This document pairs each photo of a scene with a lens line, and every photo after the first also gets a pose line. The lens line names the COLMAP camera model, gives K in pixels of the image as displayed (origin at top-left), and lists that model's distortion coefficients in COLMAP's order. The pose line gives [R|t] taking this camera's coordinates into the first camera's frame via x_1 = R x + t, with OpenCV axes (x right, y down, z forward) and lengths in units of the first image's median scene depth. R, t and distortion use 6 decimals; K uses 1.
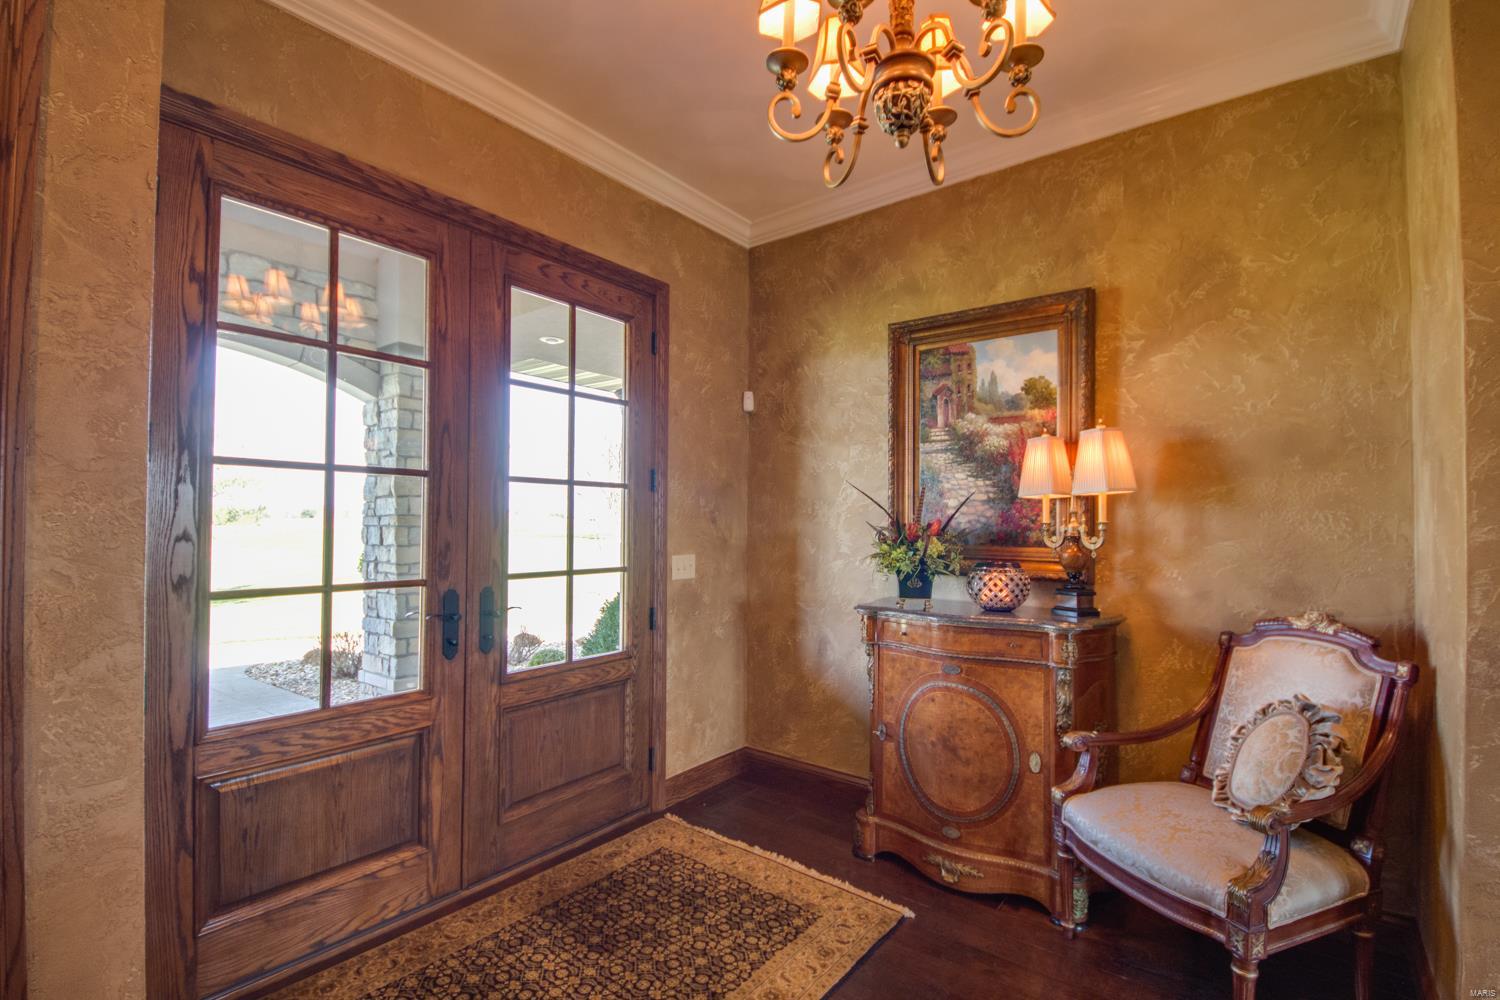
lens RADIAL K [[678.3, 0, 745.1], [0, 678.3, 508.8], [0, 0, 1]] dist [-0.011632, -0.001633]
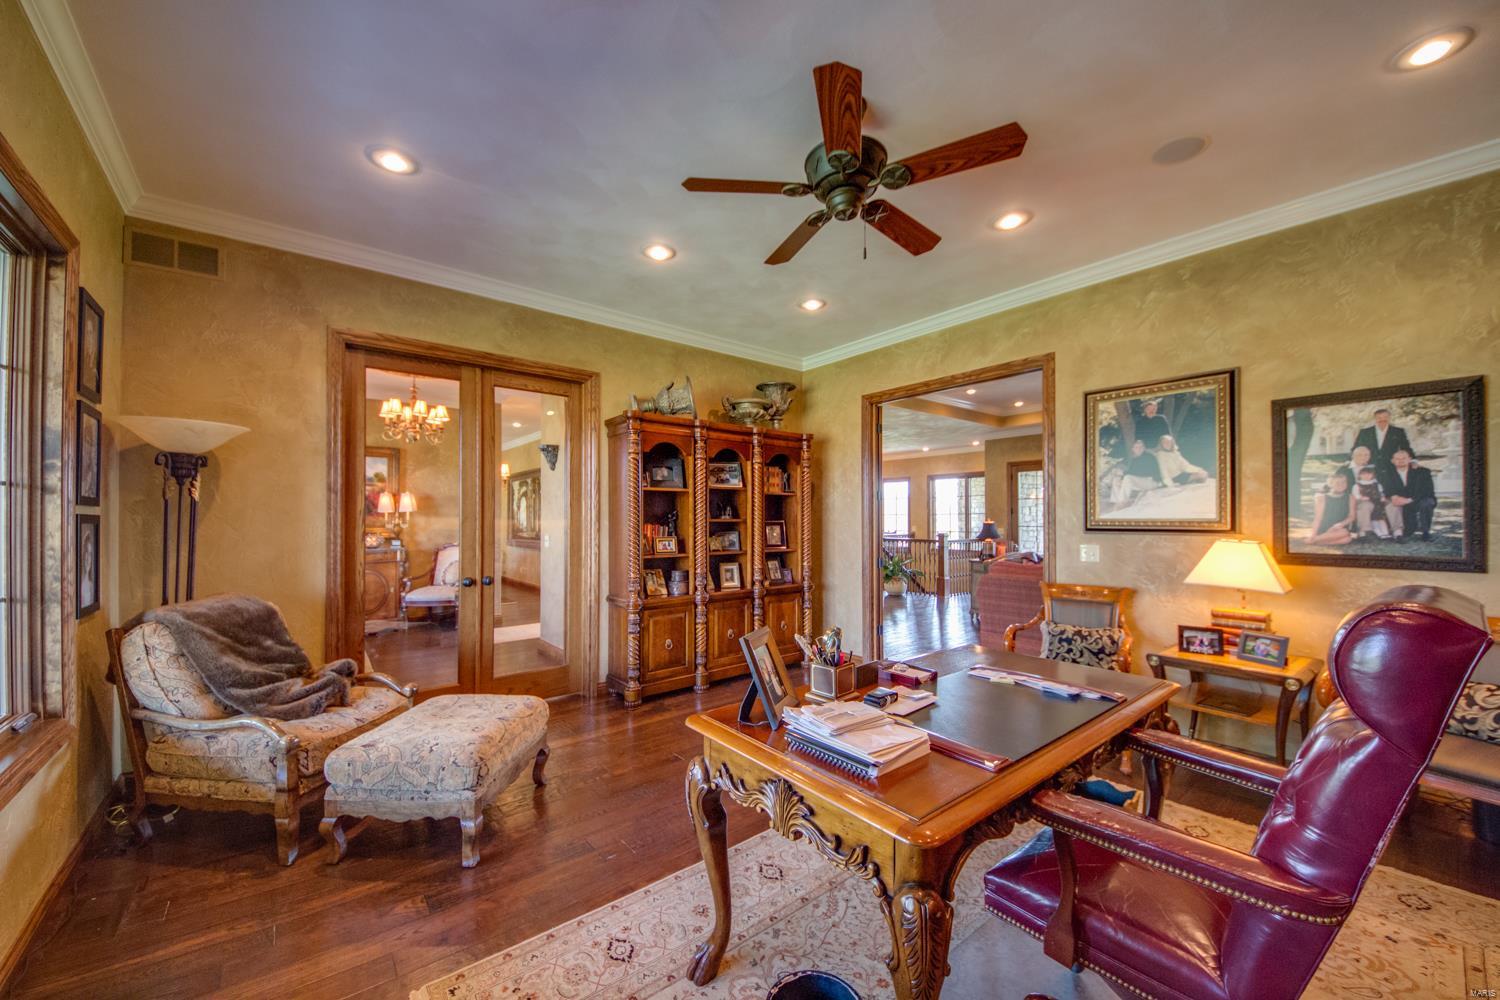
lens RADIAL K [[557.5, 0, 742.1], [0, 557.5, 508.9], [0, 0, 1]] dist [0.011560, -0.013466]
pose [[0.229687, 0.014255, 0.973160, -1.827938], [-0.016761, 0.999802, -0.010689, -0.033732], [-0.973120, -0.013856, 0.229880, -1.306219]]
